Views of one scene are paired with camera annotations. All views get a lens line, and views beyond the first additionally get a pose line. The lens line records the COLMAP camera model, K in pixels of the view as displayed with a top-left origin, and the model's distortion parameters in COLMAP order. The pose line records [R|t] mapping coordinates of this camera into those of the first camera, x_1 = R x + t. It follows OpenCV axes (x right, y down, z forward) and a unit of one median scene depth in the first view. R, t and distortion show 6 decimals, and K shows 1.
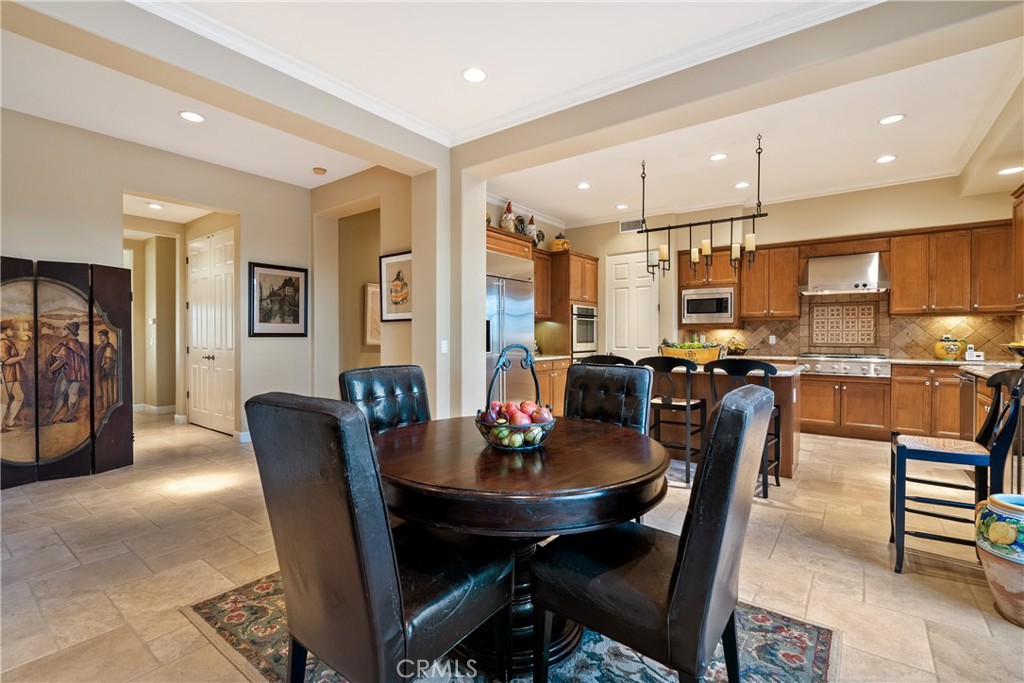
lens RADIAL K [[466.3, 0, 511.9], [0, 466.3, 334.6], [0, 0, 1]] dist [-0.003952, 0.000115]
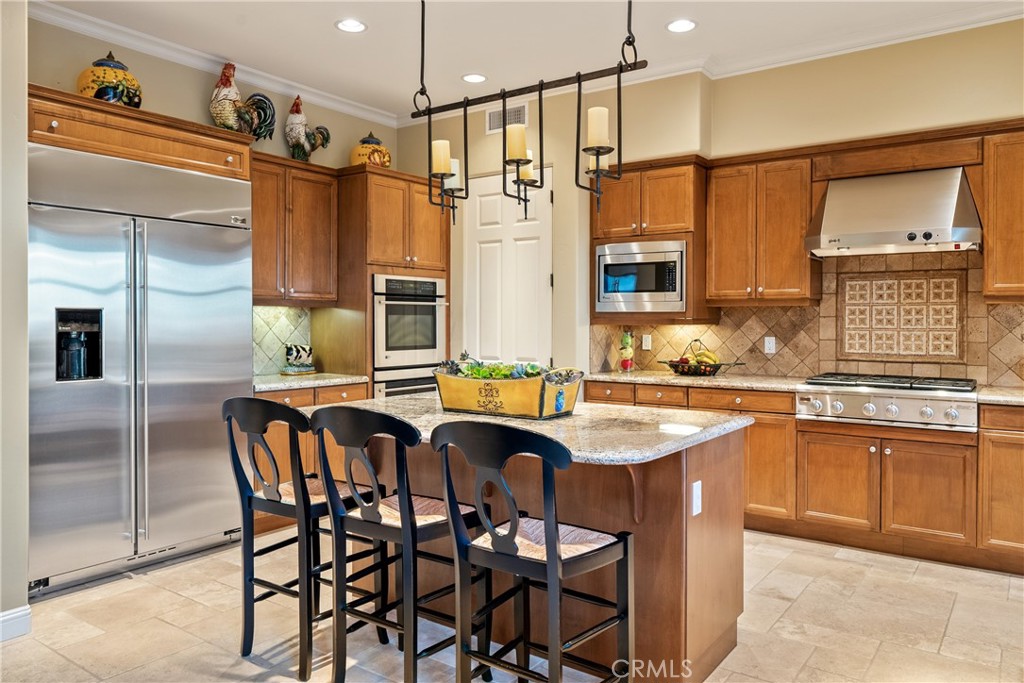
lens RADIAL K [[736.1, 0, 506.5], [0, 736.1, 319.2], [0, 0, 1]] dist [-0.000030, -0.005725]
pose [[0.999869, 0.002365, 0.016020, 0.277348], [-0.002362, 0.999997, -0.000200, -0.017164], [-0.016021, 0.000162, 0.999872, 0.225865]]
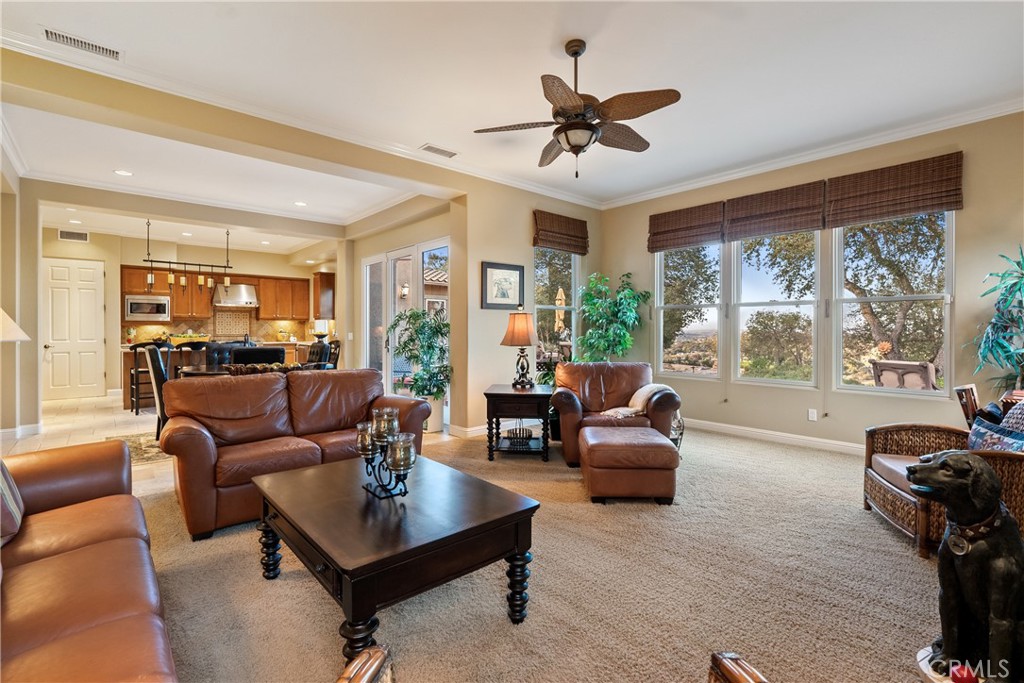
lens RADIAL K [[466.3, 0, 512.8], [0, 466.3, 336.7], [0, 0, 1]] dist [-0.003952, 0.000115]
pose [[0.235440, -0.003094, 0.971884, -0.716439], [0.007767, 0.999969, 0.001301, 0.032783], [-0.971858, 0.007242, 0.235457, -0.415827]]
